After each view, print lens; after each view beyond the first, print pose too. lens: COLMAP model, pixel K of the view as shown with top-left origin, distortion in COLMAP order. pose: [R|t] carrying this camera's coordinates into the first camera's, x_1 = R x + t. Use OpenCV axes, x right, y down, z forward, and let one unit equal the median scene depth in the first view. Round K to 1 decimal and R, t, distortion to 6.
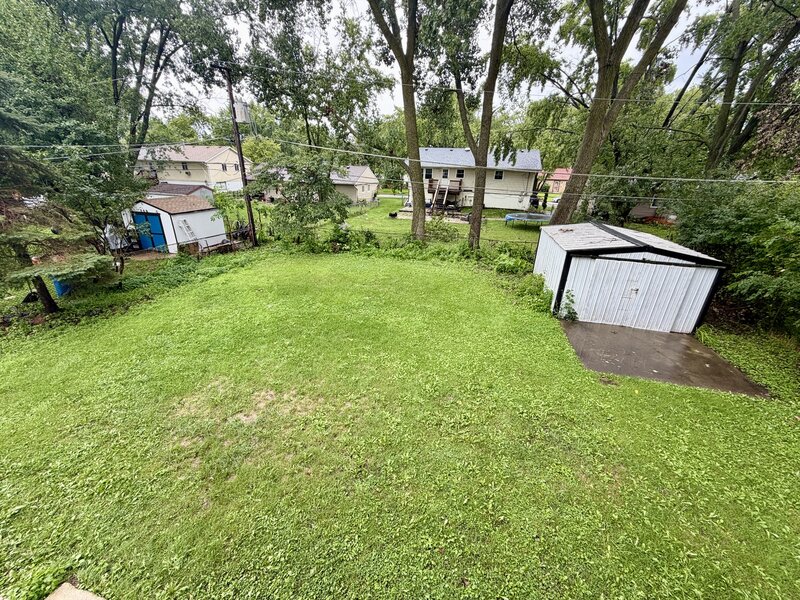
lens RADIAL K [[318.1, 0, 396.4], [0, 318.1, 298.5], [0, 0, 1]] dist [0.006756, -0.000923]
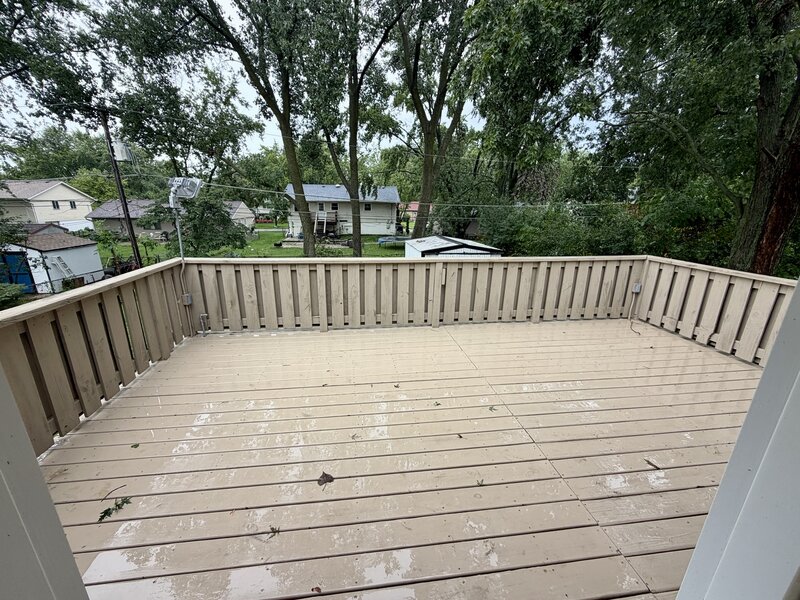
lens RADIAL K [[318.1, 0, 398.7], [0, 318.1, 301.4], [0, 0, 1]] dist [0.006756, -0.000923]
pose [[0.924029, -0.127169, 0.360553, -0.058020], [0.158768, 0.985534, -0.059290, 0.063299], [-0.347798, 0.112030, 0.930852, -0.139983]]
